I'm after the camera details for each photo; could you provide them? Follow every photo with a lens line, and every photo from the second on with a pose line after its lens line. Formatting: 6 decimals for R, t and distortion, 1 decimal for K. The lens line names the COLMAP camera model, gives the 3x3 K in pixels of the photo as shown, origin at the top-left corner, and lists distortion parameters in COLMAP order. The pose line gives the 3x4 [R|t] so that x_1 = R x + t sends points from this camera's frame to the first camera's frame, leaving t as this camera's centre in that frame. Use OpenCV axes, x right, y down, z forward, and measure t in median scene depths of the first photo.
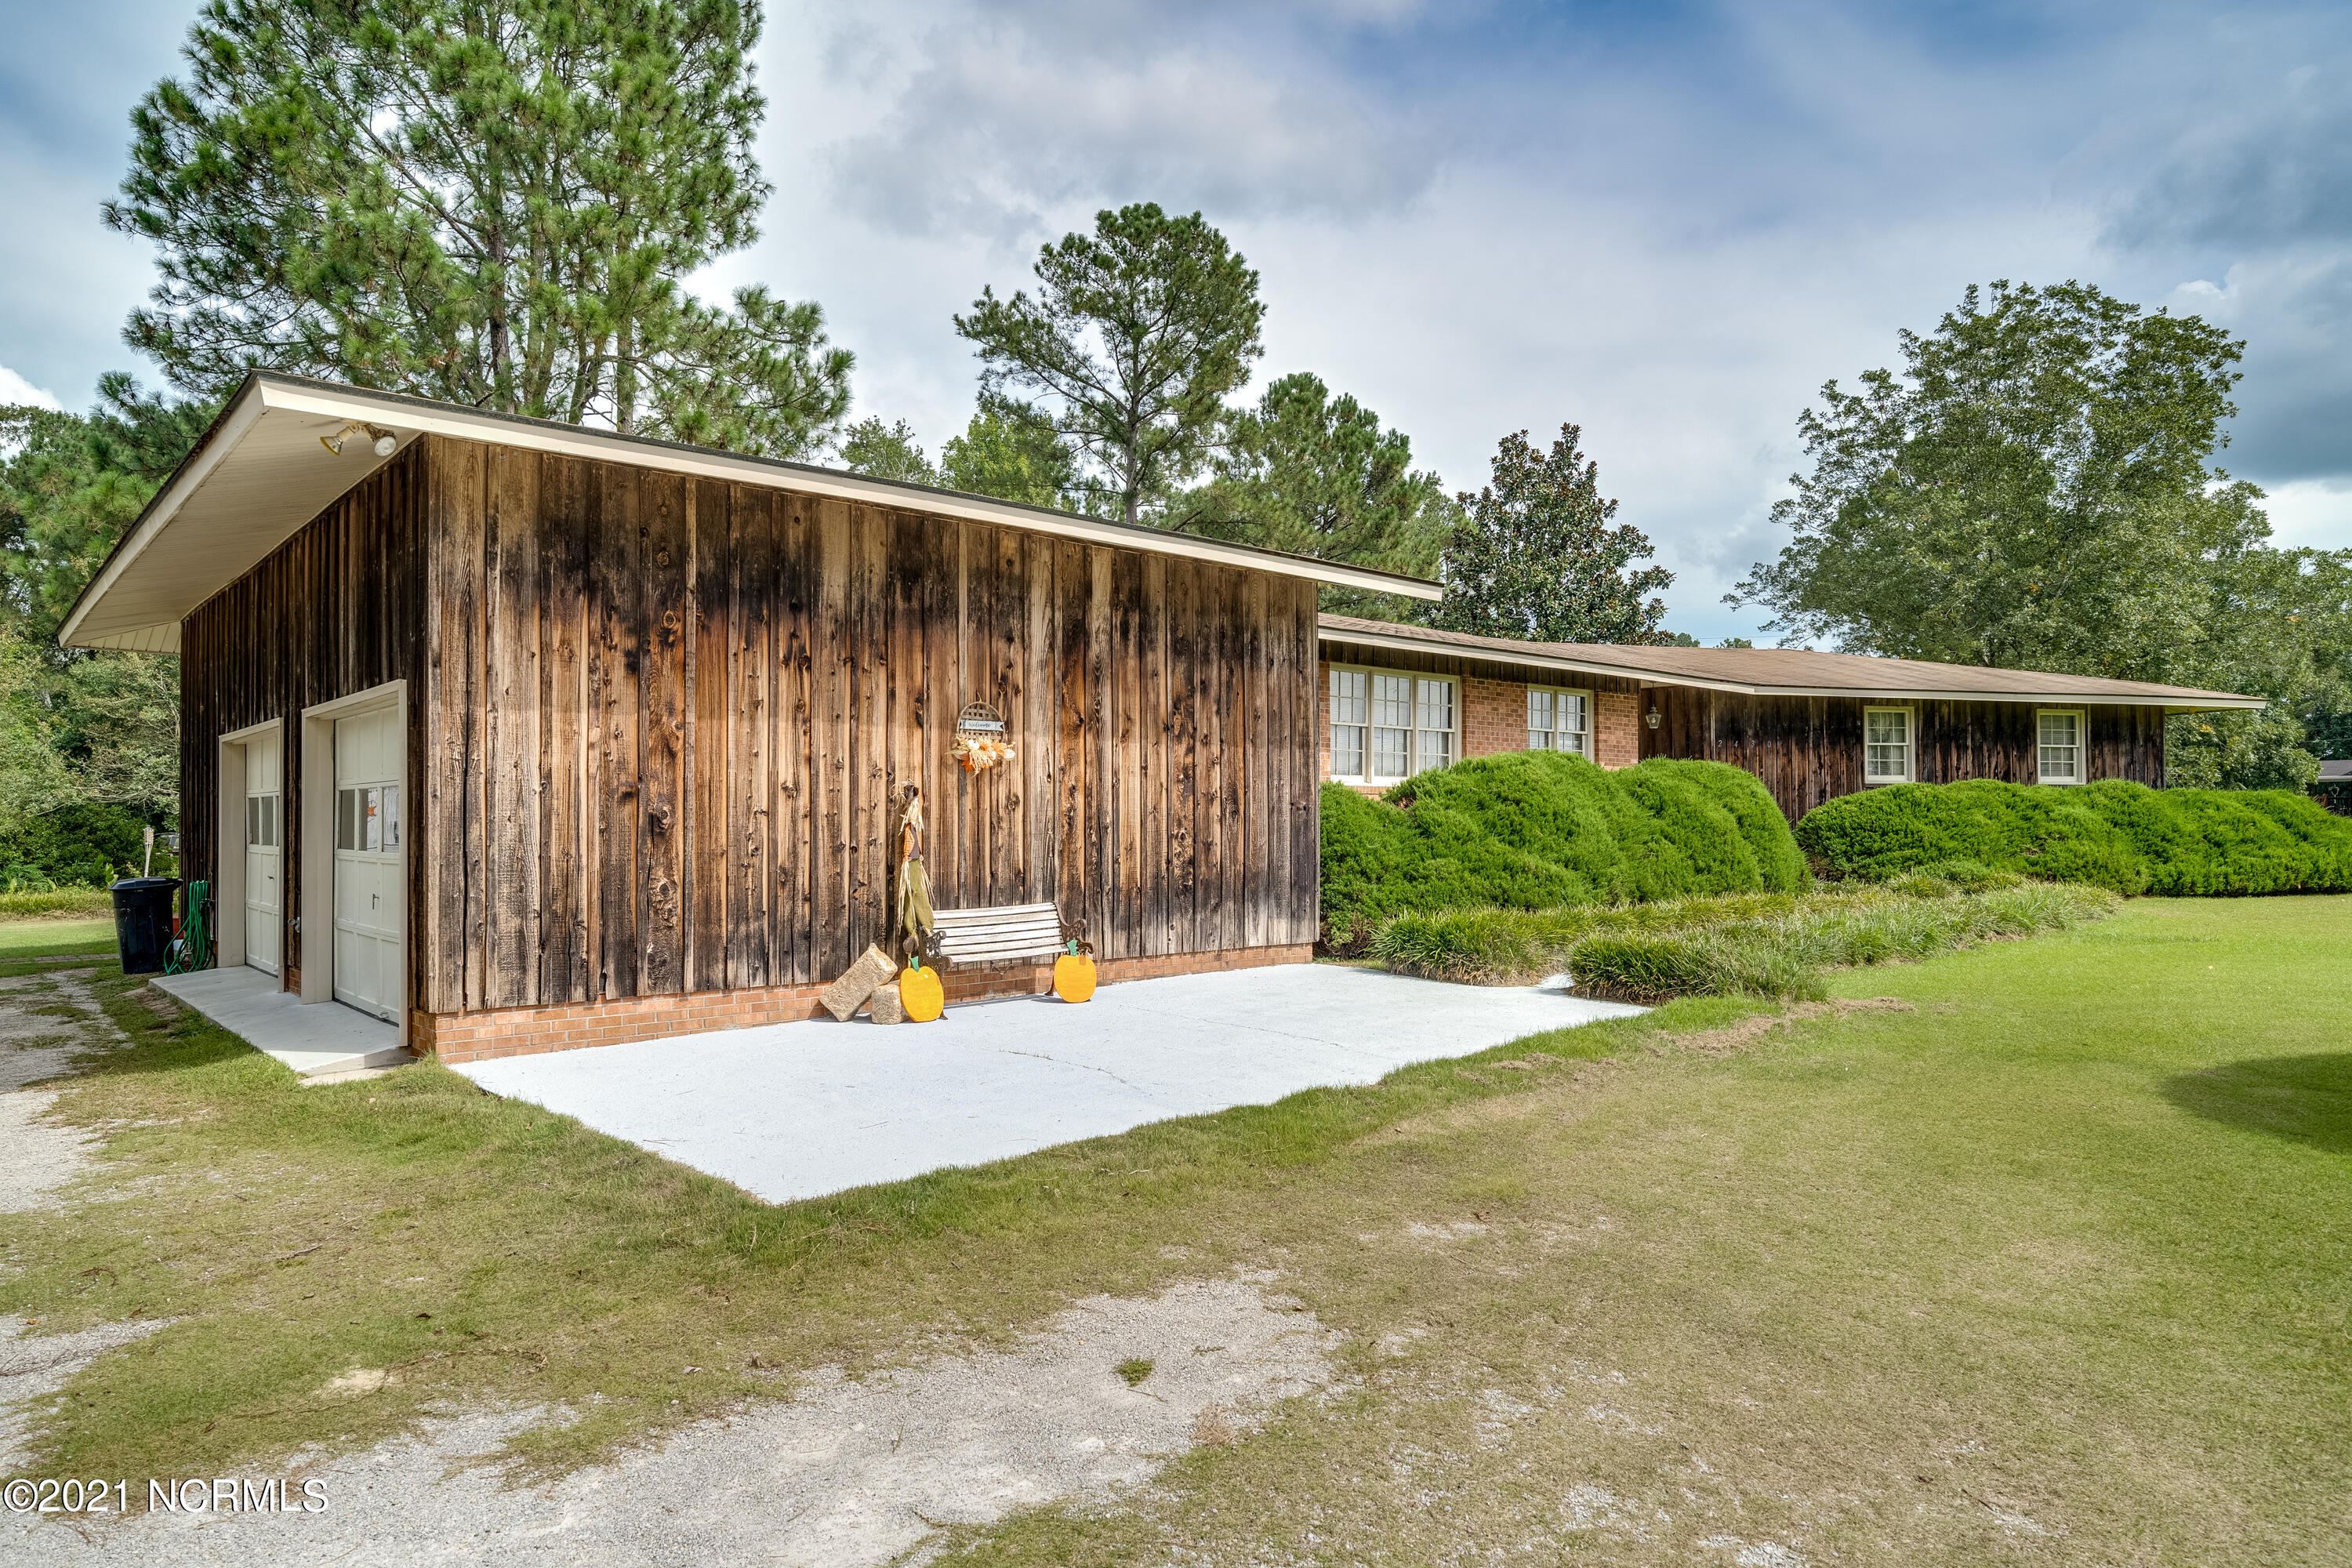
lens RADIAL K [[1372.0, 0, 1101.8], [0, 1372.0, 814.1], [0, 0, 1]] dist [0.003661, 0.001450]
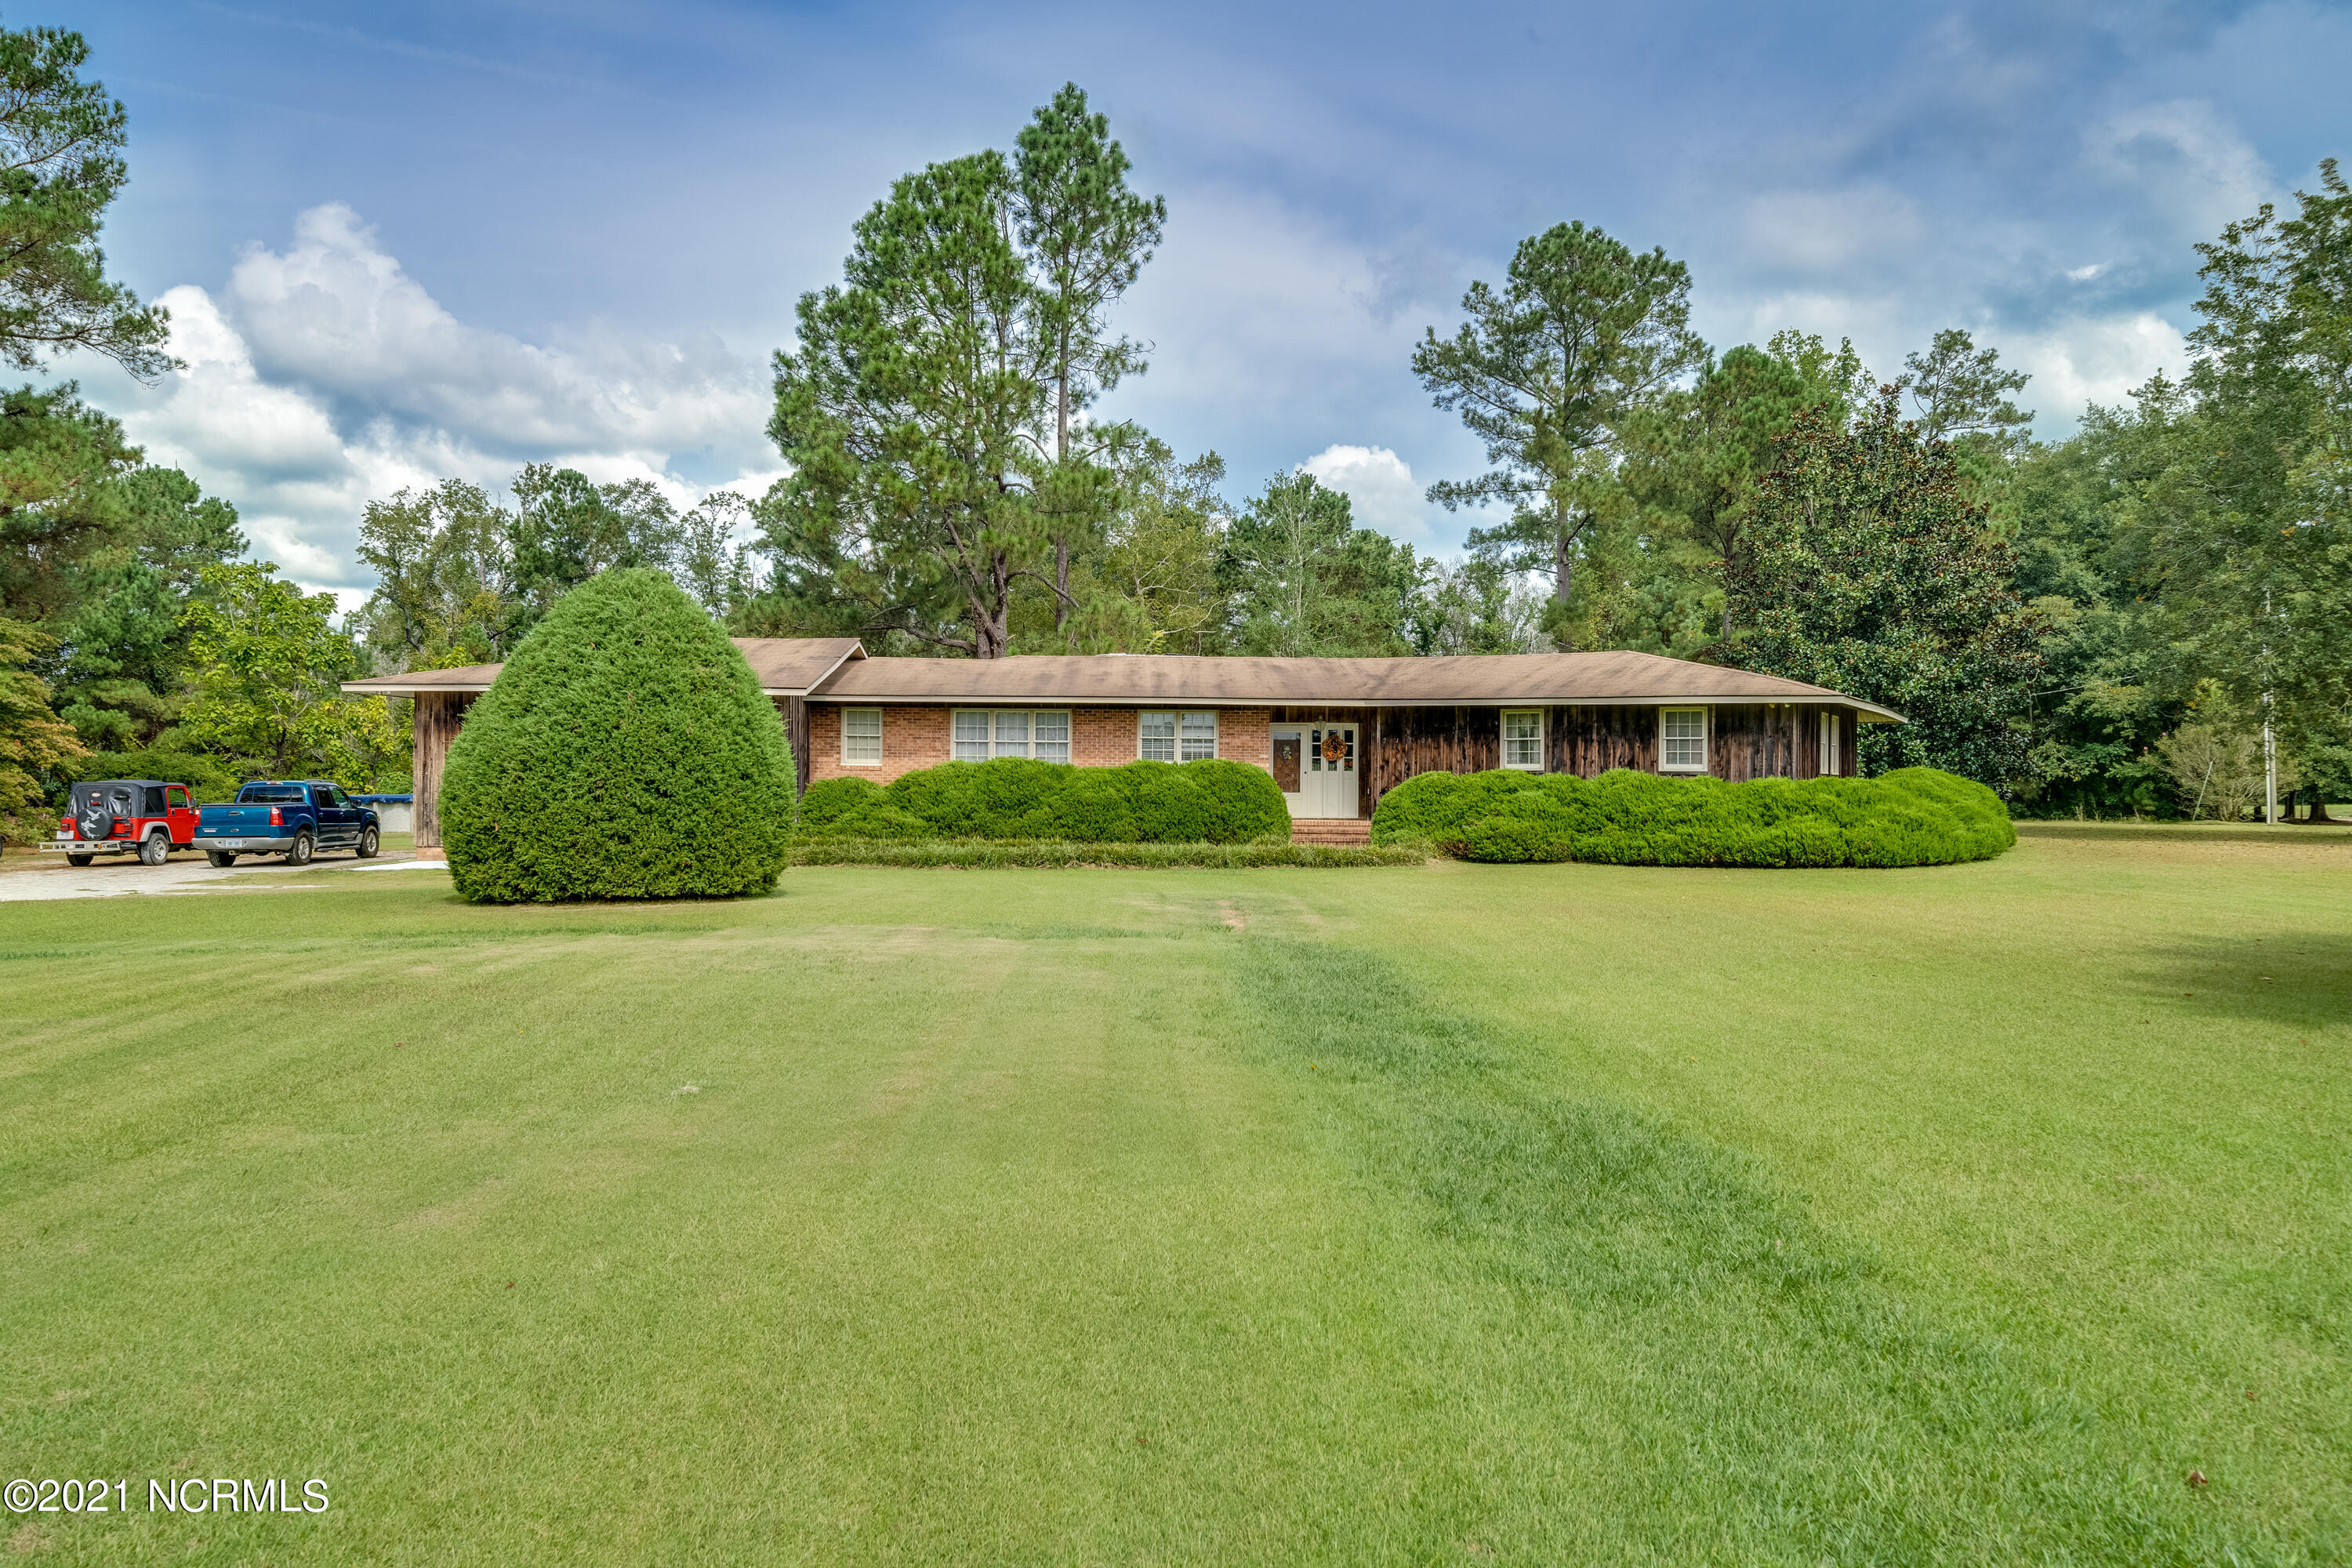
lens RADIAL K [[1512.4, 0, 1176.0], [0, 1512.4, 784.0], [0, 0, 1]] dist [0.001425, -0.000570]
pose [[0.780377, 0.008705, -0.625248, 2.602763], [-0.005066, 0.999958, 0.007598, -0.040622], [0.625288, -0.002761, 0.780389, -0.609496]]
